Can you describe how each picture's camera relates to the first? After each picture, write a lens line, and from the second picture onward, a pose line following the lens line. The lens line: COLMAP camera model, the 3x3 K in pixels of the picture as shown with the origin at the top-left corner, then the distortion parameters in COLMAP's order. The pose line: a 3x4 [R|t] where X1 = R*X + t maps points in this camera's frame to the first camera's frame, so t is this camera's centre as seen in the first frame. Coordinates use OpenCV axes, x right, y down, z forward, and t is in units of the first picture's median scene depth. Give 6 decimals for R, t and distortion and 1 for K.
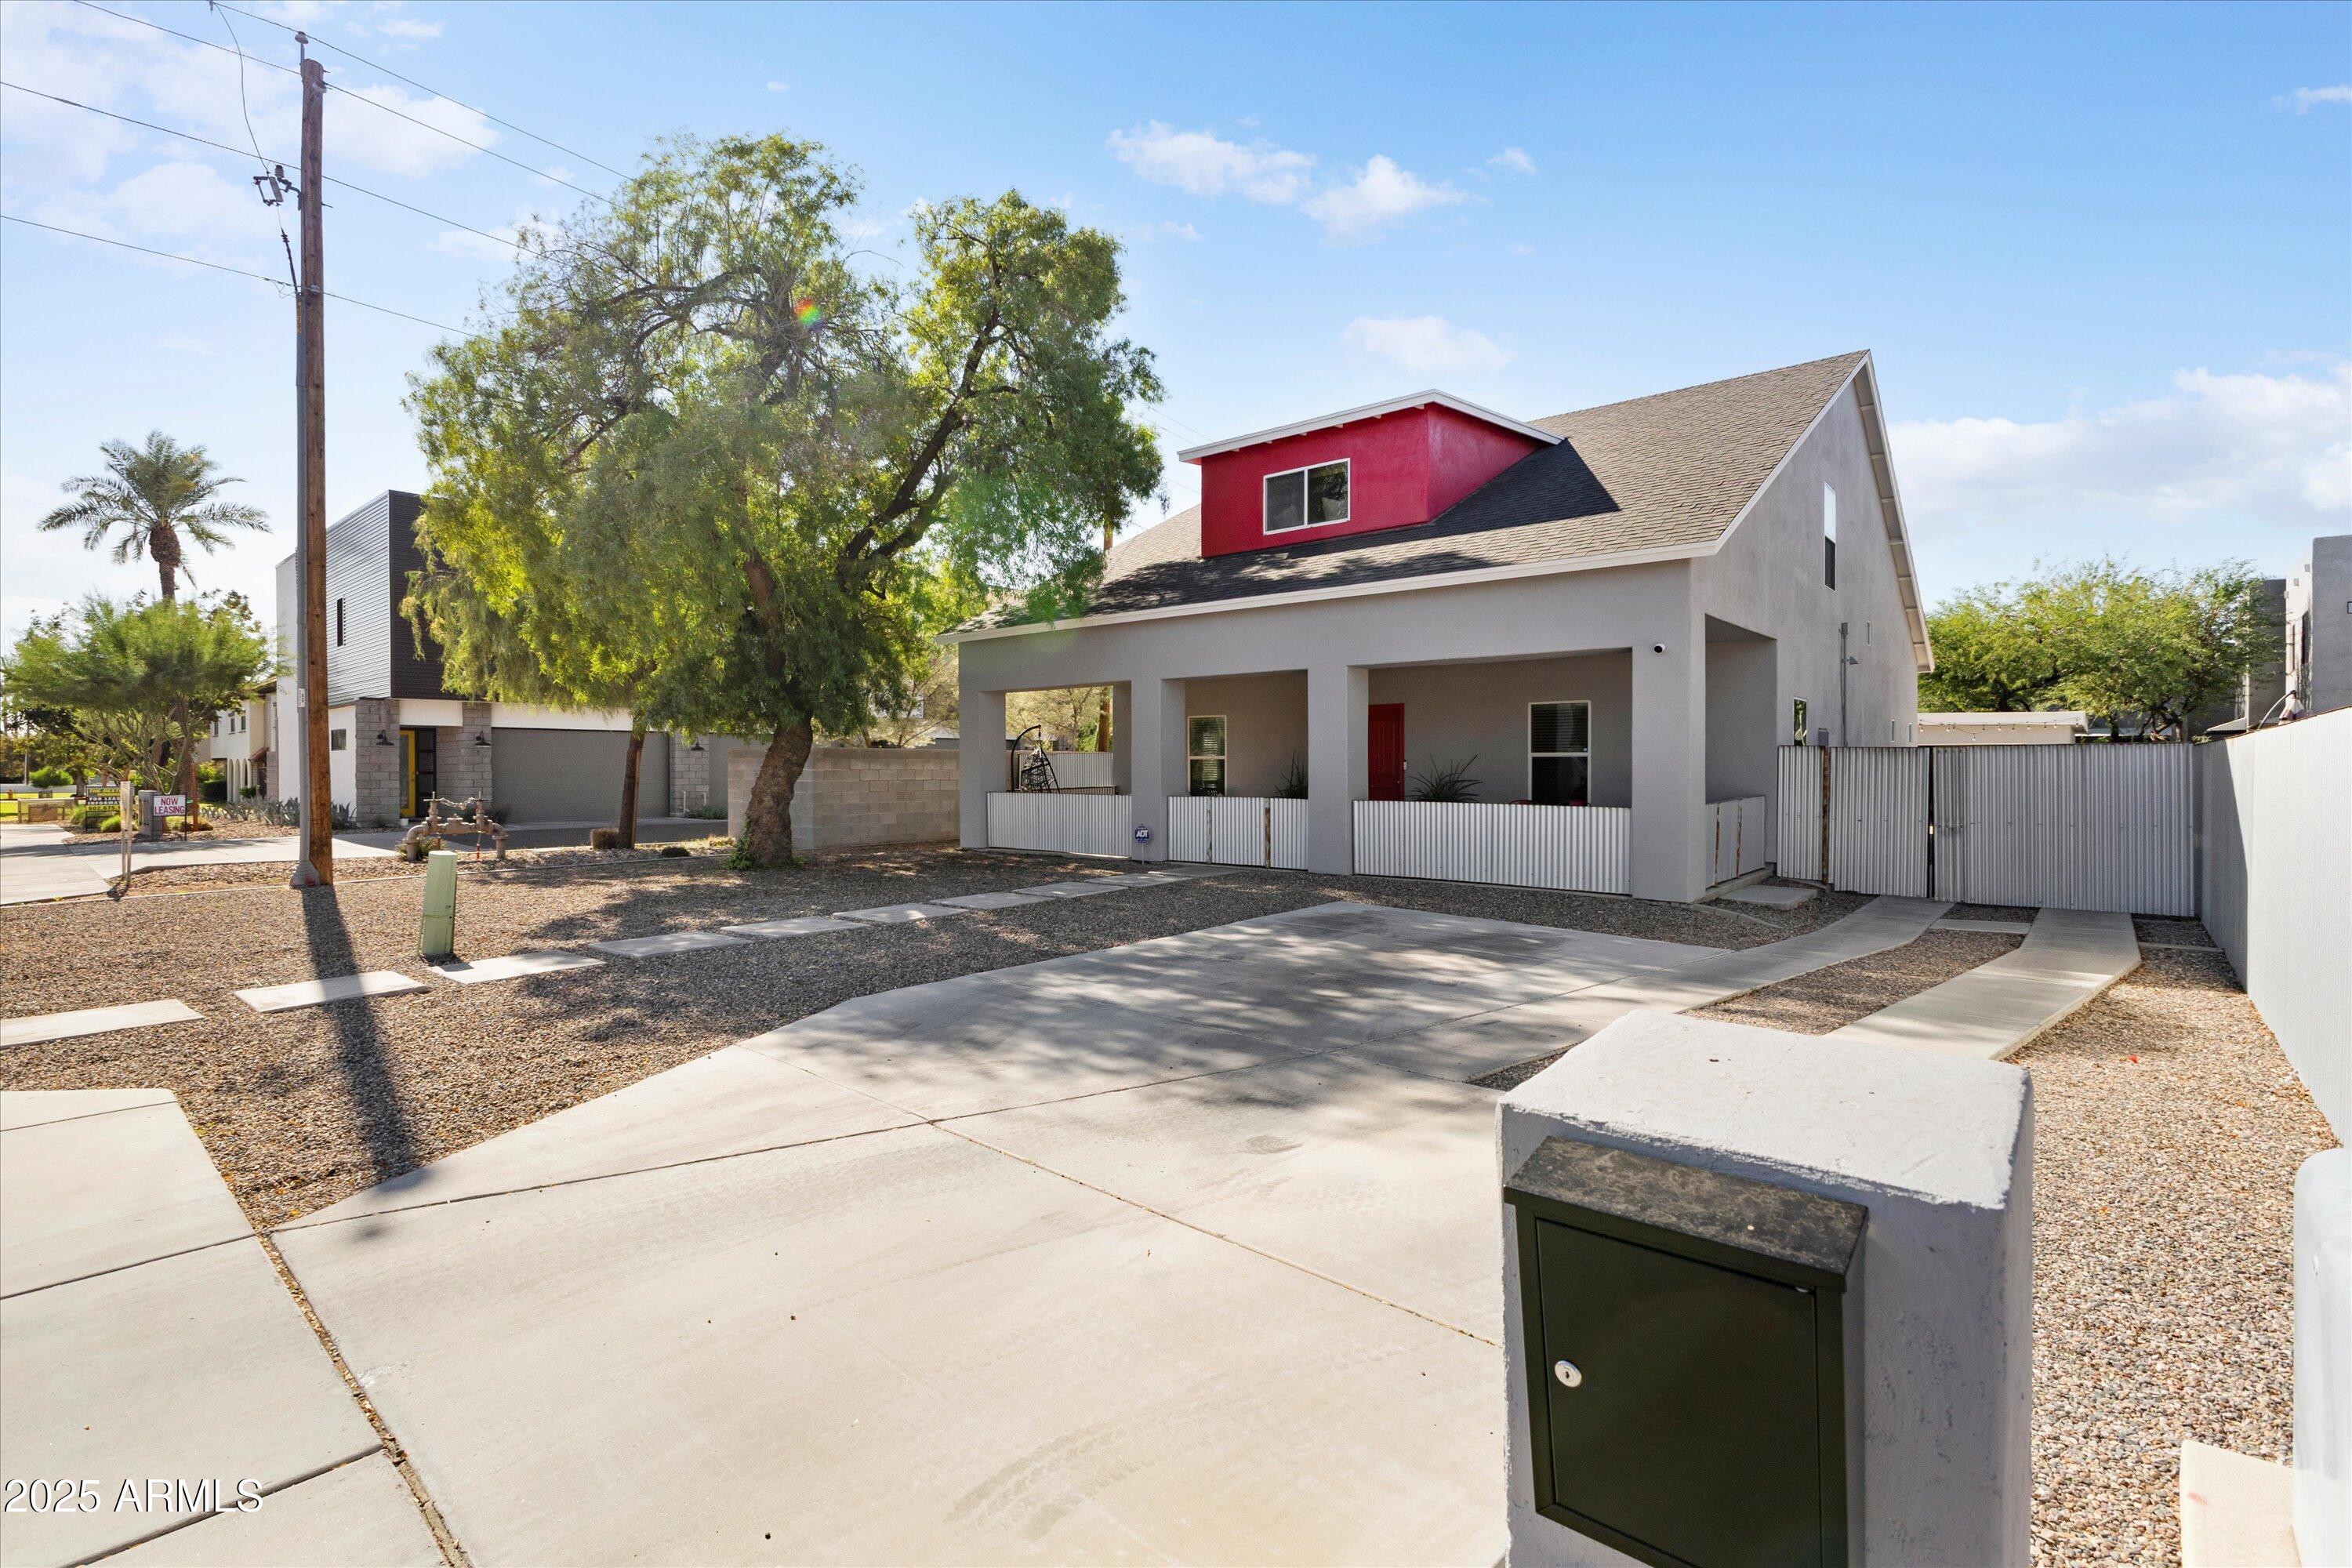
lens RADIAL K [[1019.2, 0, 1176.0], [0, 1019.2, 784.0], [0, 0, 1]] dist [0.001392, -0.000271]
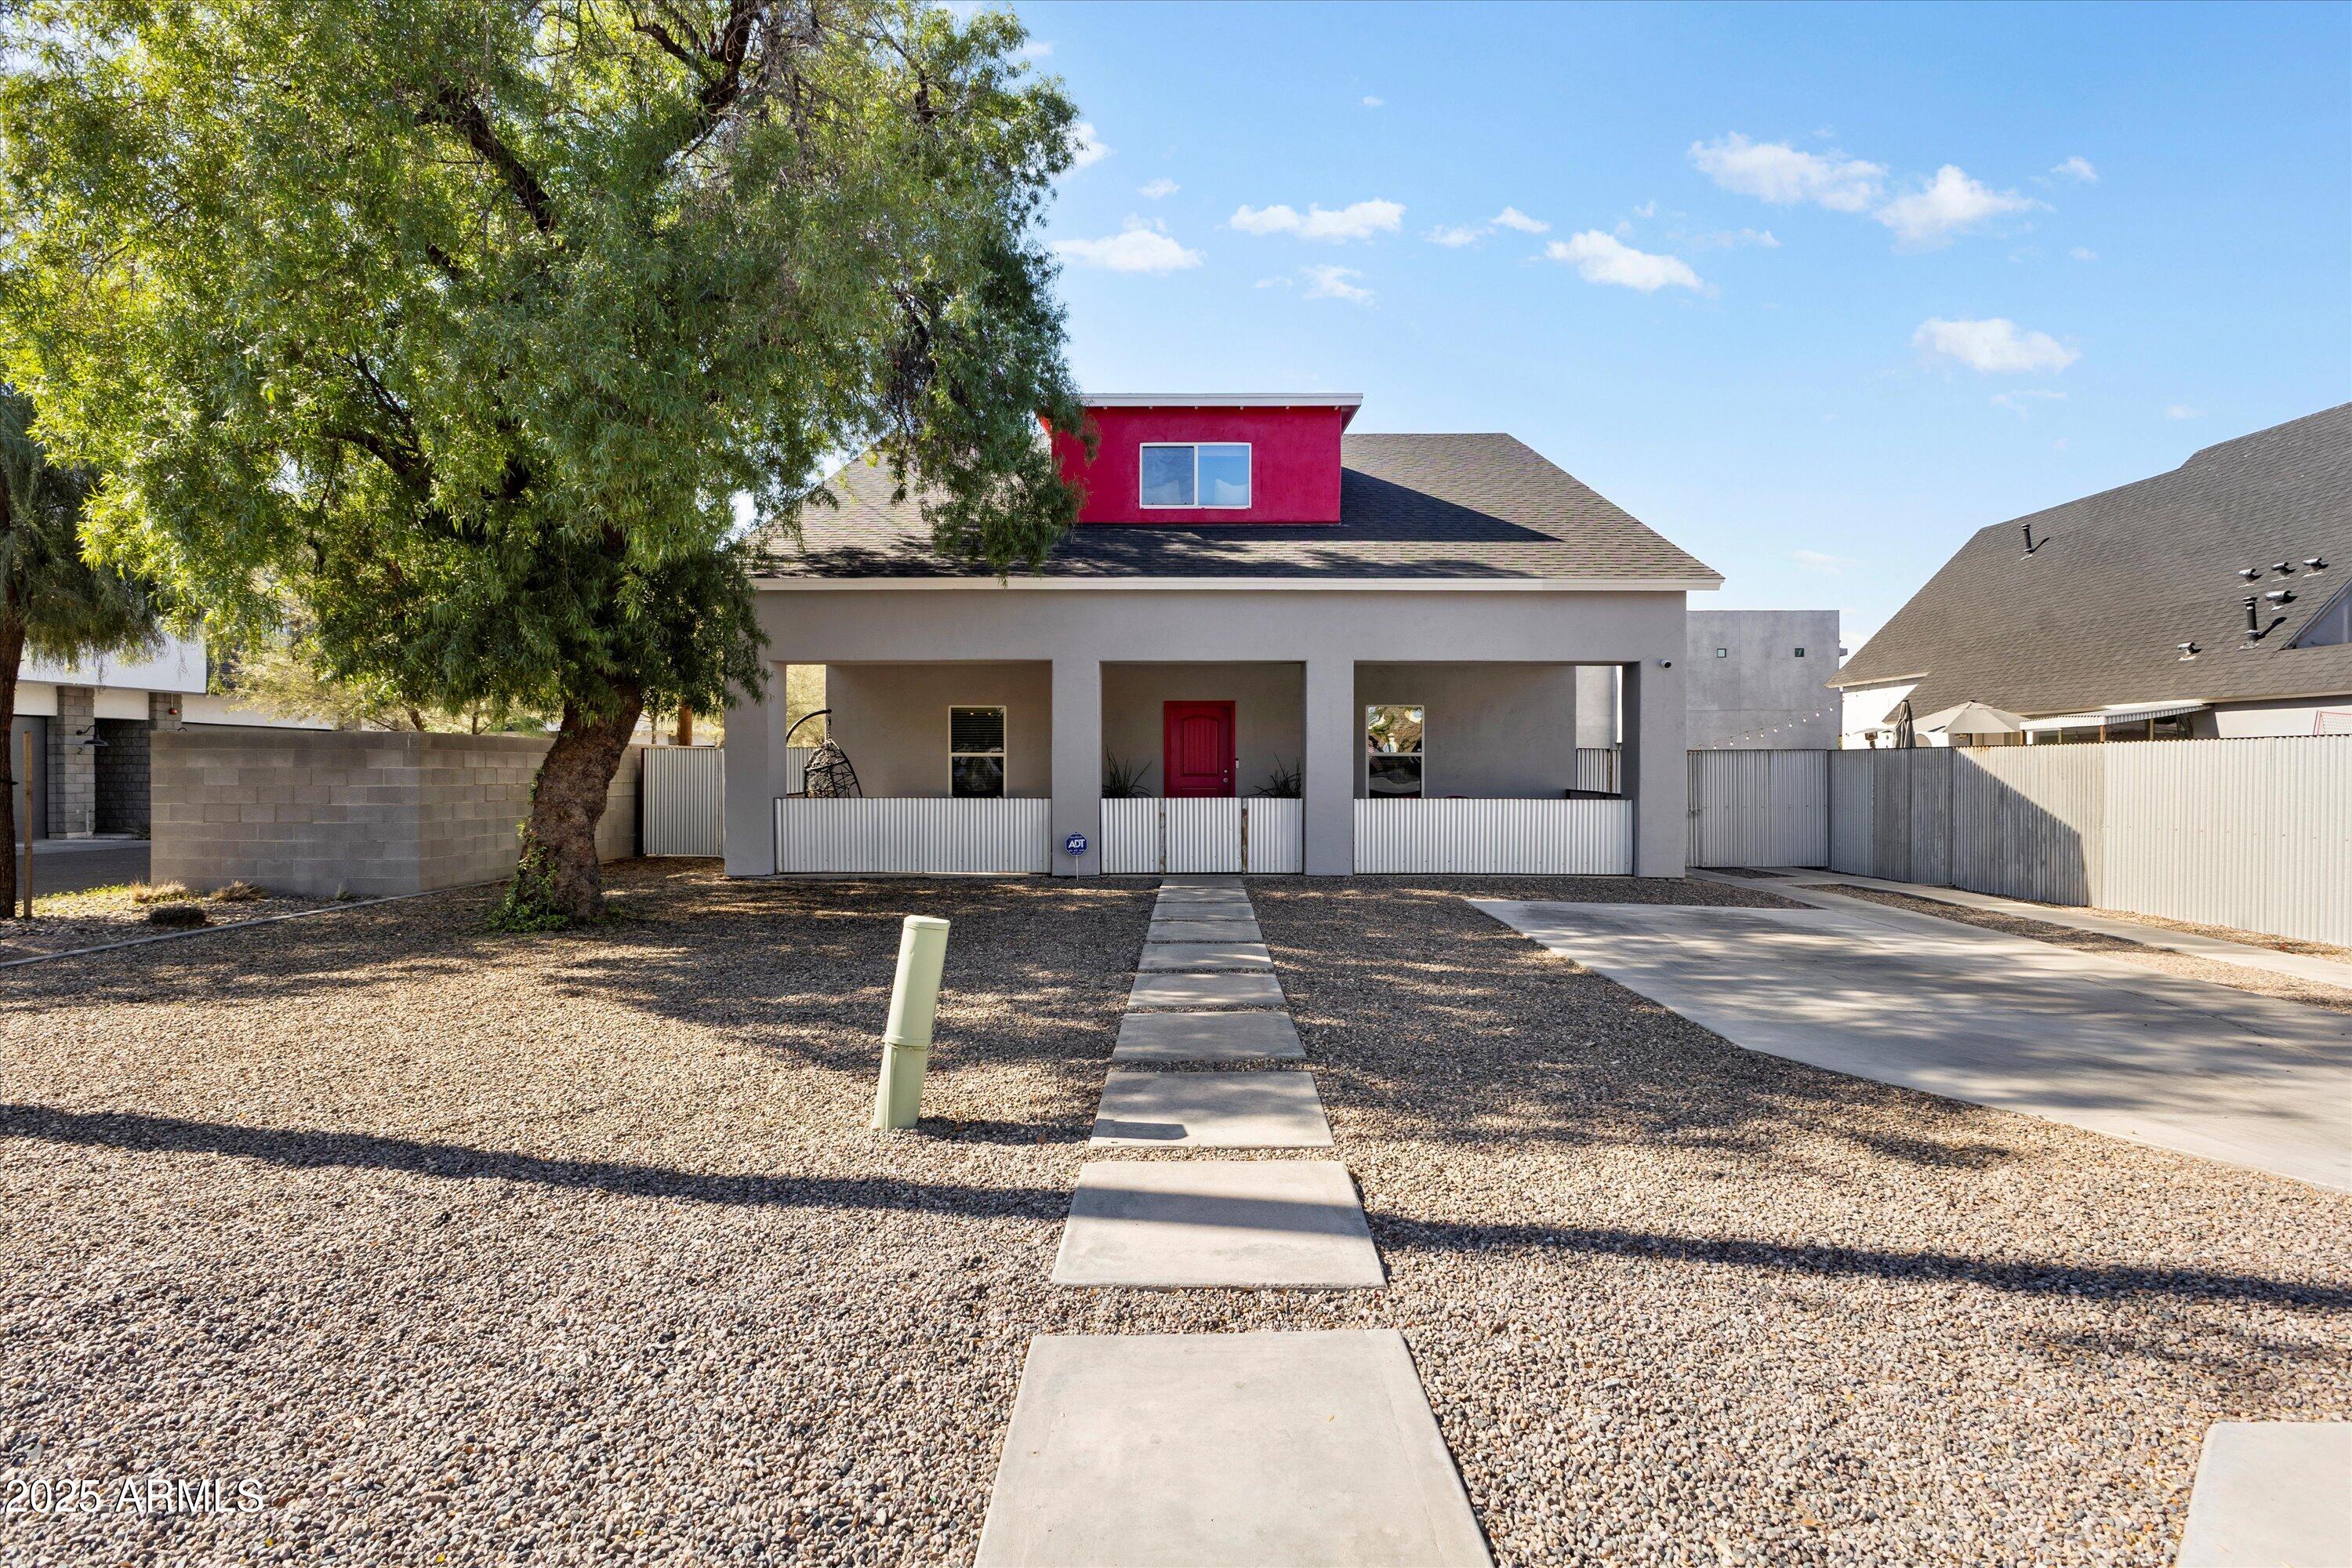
lens RADIAL K [[949.0, 0, 1176.0], [0, 949.0, 784.0], [0, 0, 1]] dist [0.000100, -0.000057]
pose [[0.809635, -0.007658, 0.586883, -0.441794], [0.005170, 0.999969, 0.005915, -0.004274], [-0.586910, -0.001754, 0.809650, 0.334234]]
